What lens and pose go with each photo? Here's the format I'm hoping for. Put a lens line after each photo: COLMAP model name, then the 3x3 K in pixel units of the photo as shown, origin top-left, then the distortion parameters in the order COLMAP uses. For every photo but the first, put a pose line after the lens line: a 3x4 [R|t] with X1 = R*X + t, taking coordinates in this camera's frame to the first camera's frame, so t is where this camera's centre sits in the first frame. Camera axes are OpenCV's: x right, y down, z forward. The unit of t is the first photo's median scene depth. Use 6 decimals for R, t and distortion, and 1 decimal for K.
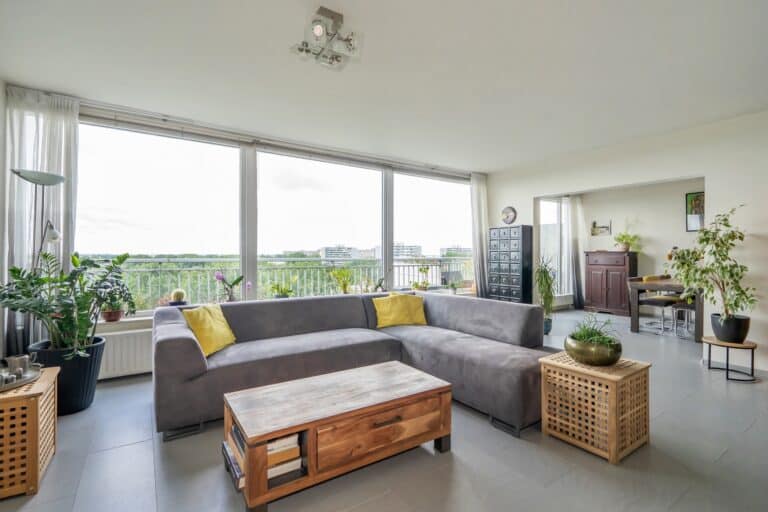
lens RADIAL K [[364.4, 0, 379.2], [0, 364.4, 244.6], [0, 0, 1]] dist [0.000558, 0.000162]
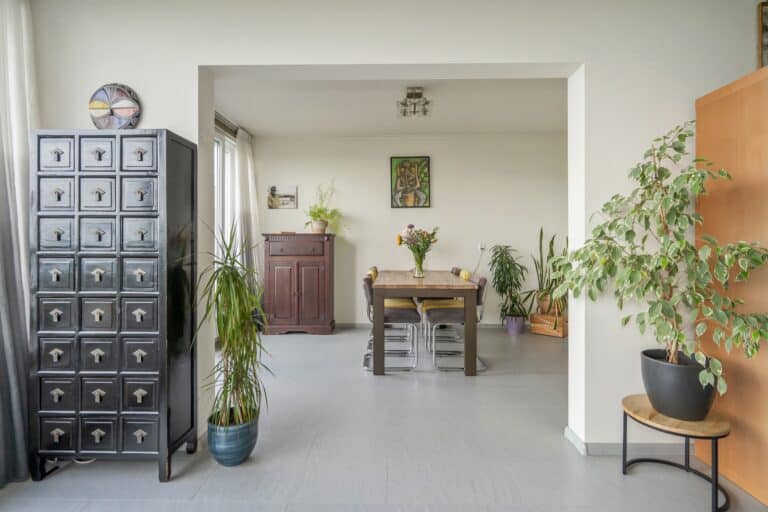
lens RADIAL K [[386.7, 0, 384.0], [0, 386.7, 256.0], [0, 0, 1]] dist [0.016556, 0.000765]
pose [[0.584416, -0.022596, 0.811140, 0.206057], [-0.022276, 0.998789, 0.043873, 0.029154], [-0.811149, -0.043709, 0.583204, 0.583652]]
